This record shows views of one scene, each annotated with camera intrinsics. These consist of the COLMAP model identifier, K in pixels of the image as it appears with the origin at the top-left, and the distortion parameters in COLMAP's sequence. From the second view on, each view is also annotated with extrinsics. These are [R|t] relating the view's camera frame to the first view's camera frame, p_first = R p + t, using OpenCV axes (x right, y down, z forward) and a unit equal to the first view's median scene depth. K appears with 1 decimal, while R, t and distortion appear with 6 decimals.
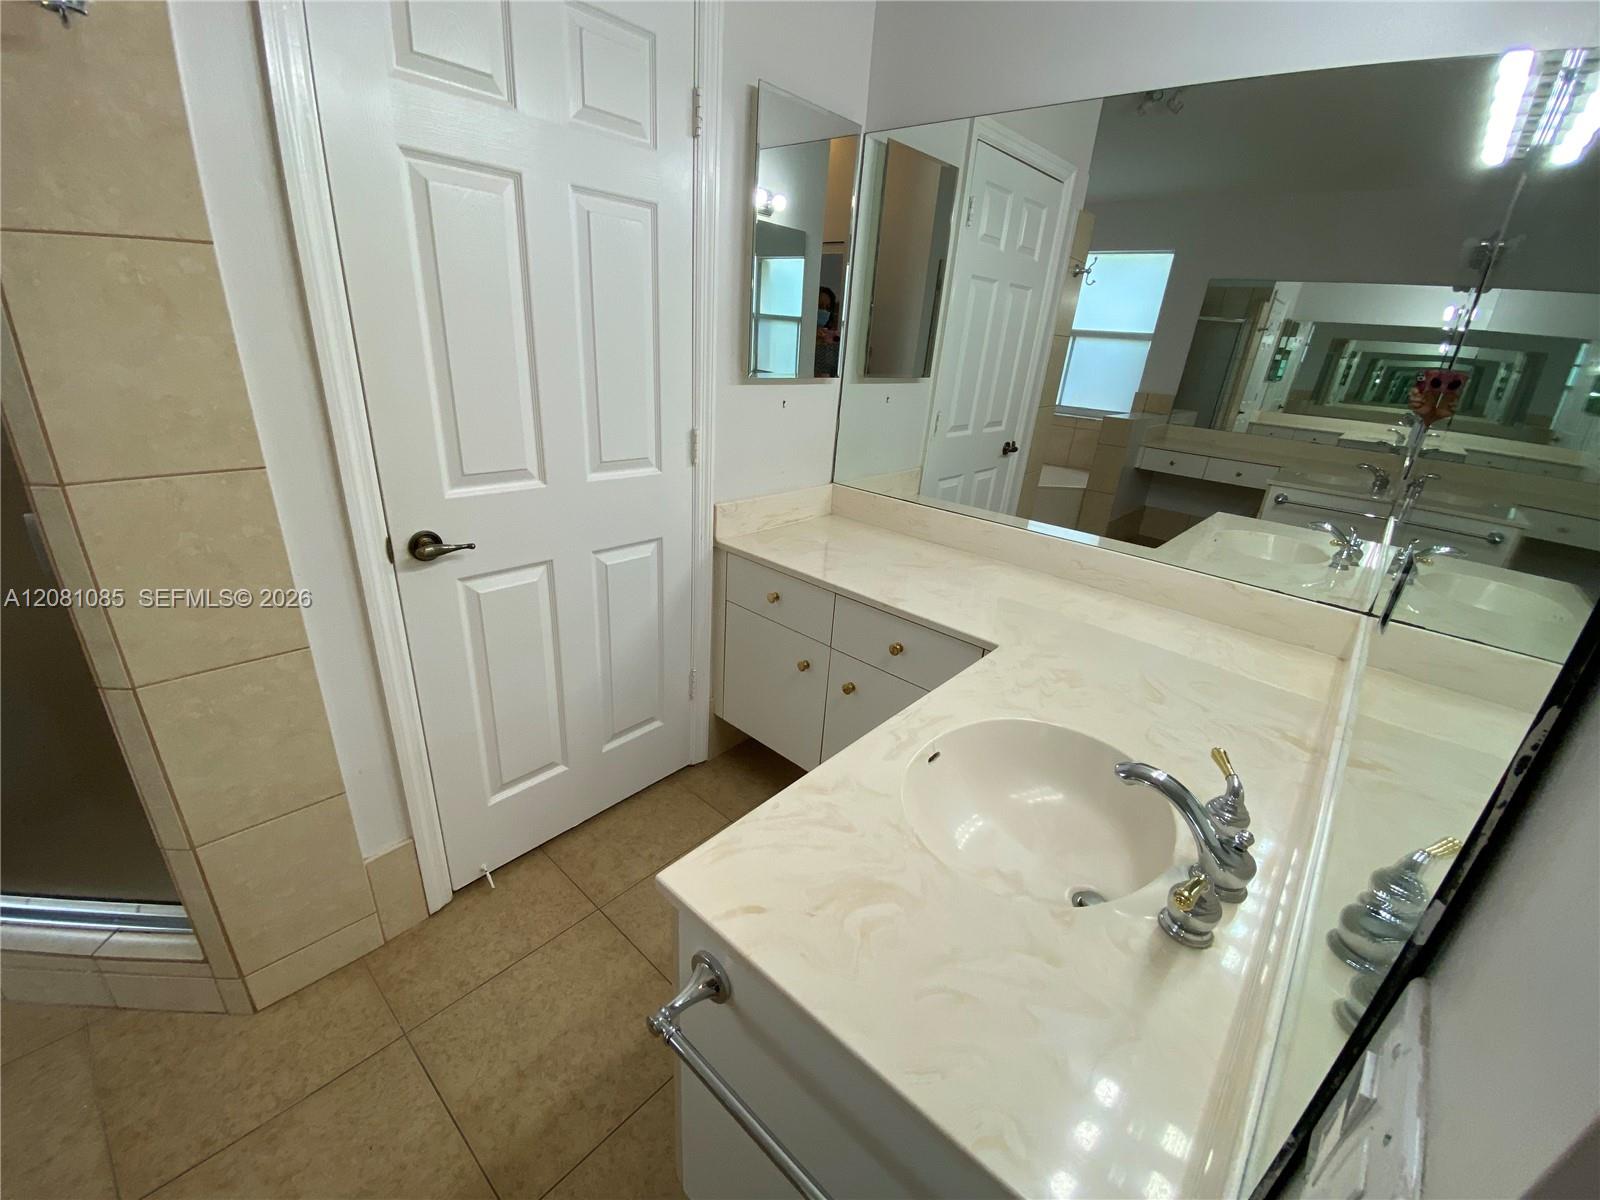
lens RADIAL K [[651.2, 0, 794.7], [0, 651.2, 609.0], [0, 0, 1]] dist [0.020520, -0.020109]
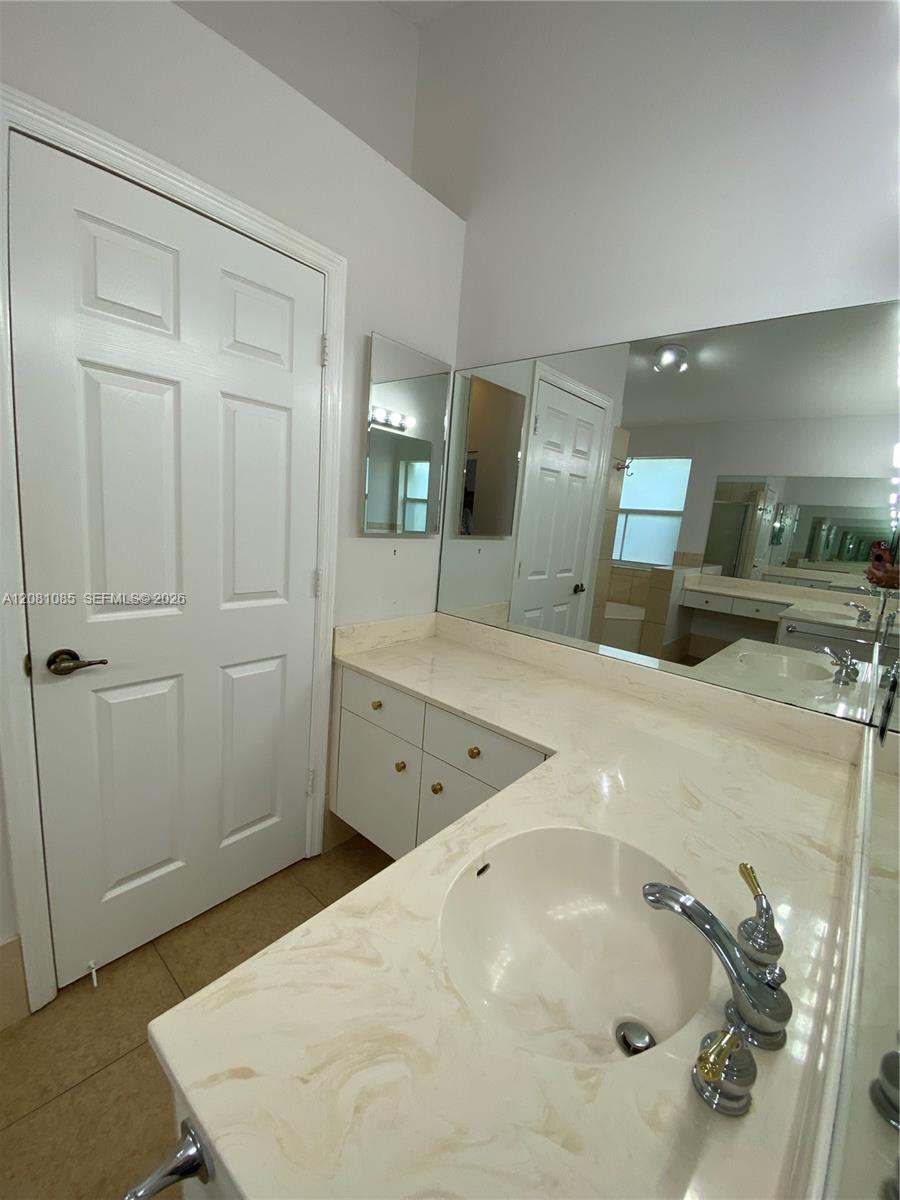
lens RADIAL K [[488.4, 0, 446.1], [0, 488.4, 596.2], [0, 0, 1]] dist [0.020520, -0.020109]
pose [[0.999863, 0.008709, 0.014065, 0.089249], [-0.005306, 0.974120, -0.225970, -0.012927], [-0.015669, 0.225864, 0.974033, 0.087113]]
